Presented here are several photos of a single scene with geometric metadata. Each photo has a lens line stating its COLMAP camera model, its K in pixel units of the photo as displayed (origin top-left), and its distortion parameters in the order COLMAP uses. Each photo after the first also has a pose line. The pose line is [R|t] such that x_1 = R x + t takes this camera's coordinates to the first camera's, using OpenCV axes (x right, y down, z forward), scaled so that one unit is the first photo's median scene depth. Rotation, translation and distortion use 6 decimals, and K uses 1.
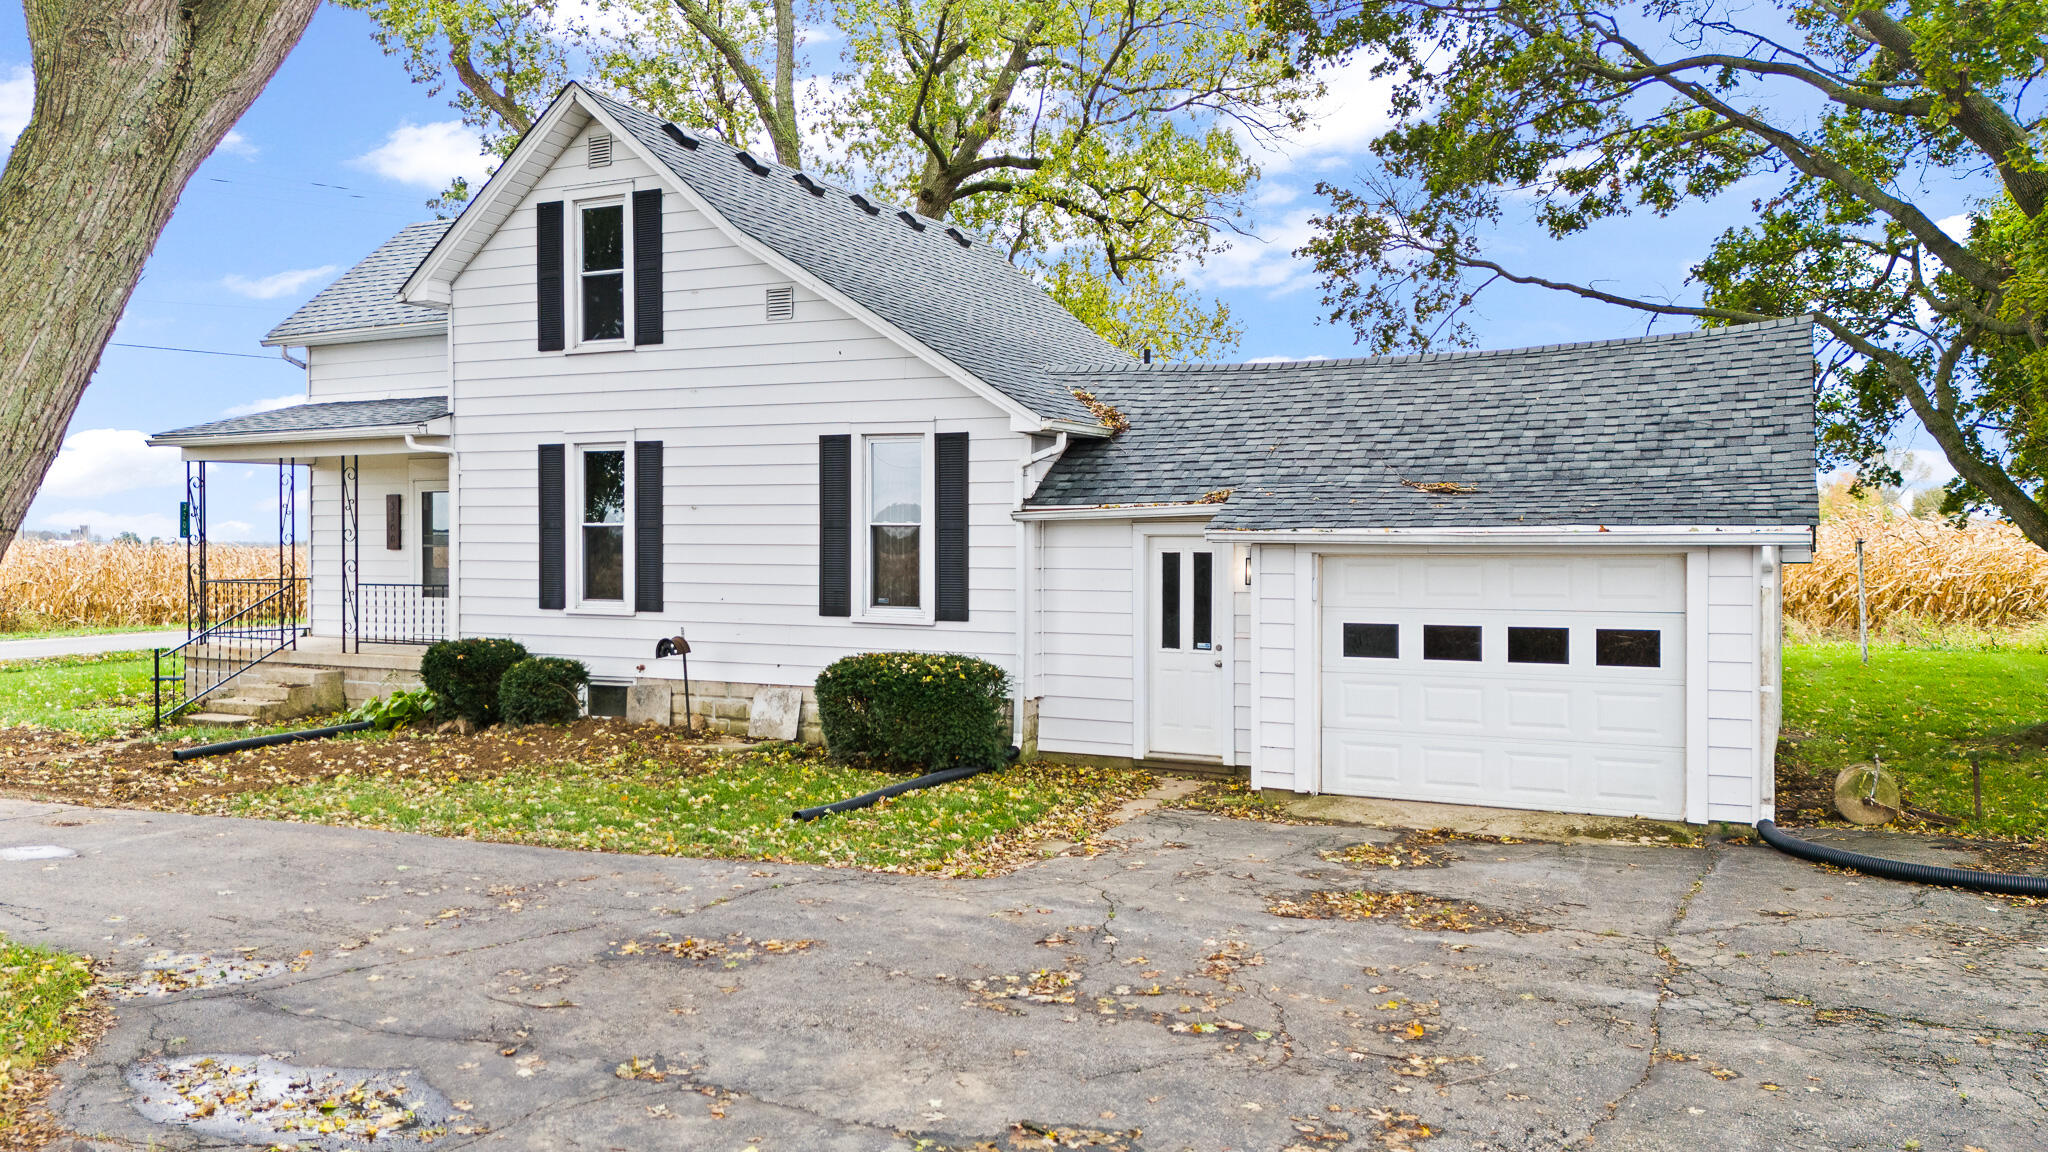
lens RADIAL K [[1549.5, 0, 1019.2], [0, 1549.5, 594.0], [0, 0, 1]] dist [0.074224, -0.049228]
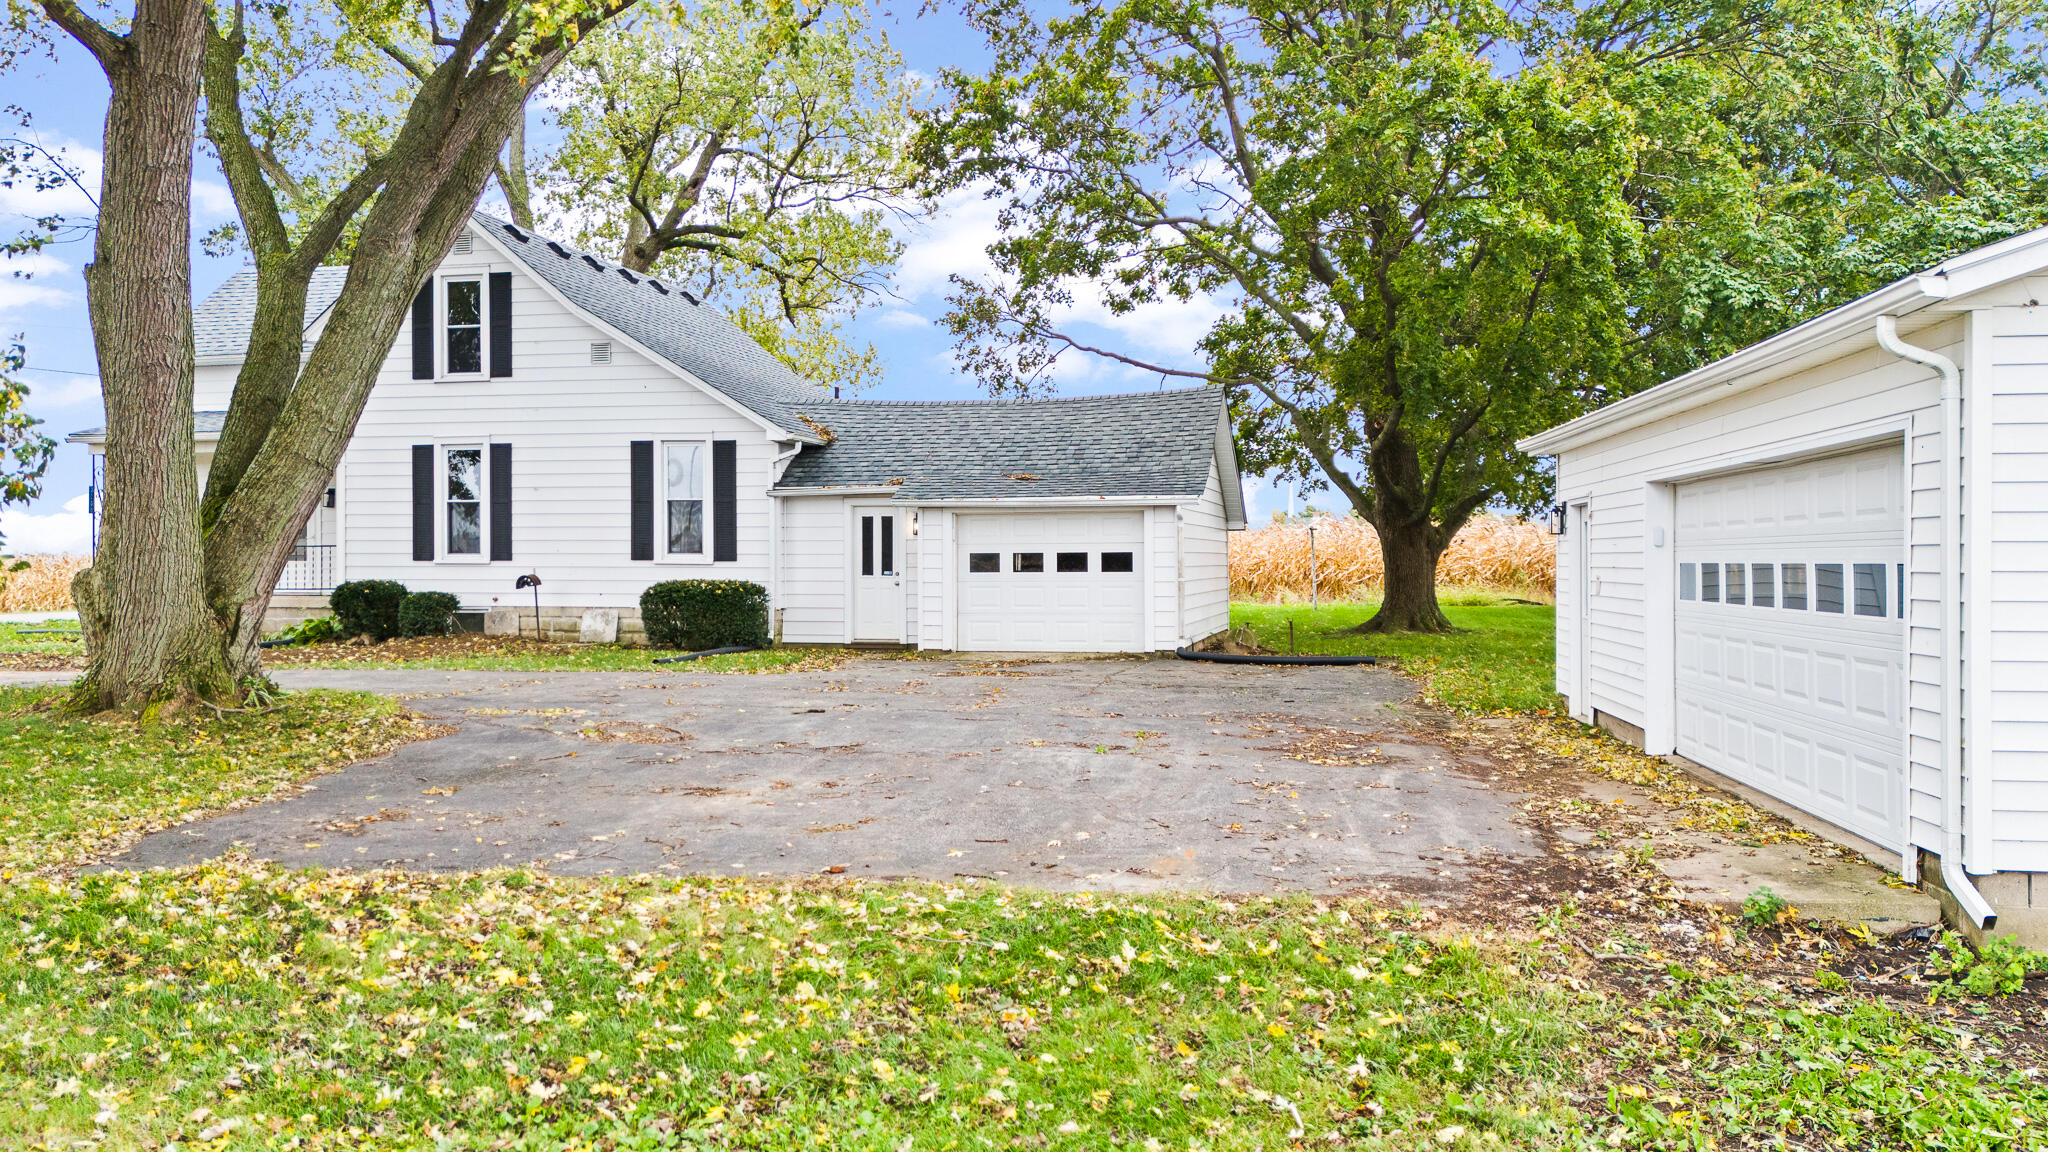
lens RADIAL K [[1549.5, 0, 1037.8], [0, 1549.5, 587.7], [0, 0, 1]] dist [0.074224, -0.049228]
pose [[0.970222, -0.005776, 0.242148, -0.105017], [0.010039, 0.999816, -0.016373, 0.065293], [-0.242009, 0.018317, 0.970101, -0.533215]]
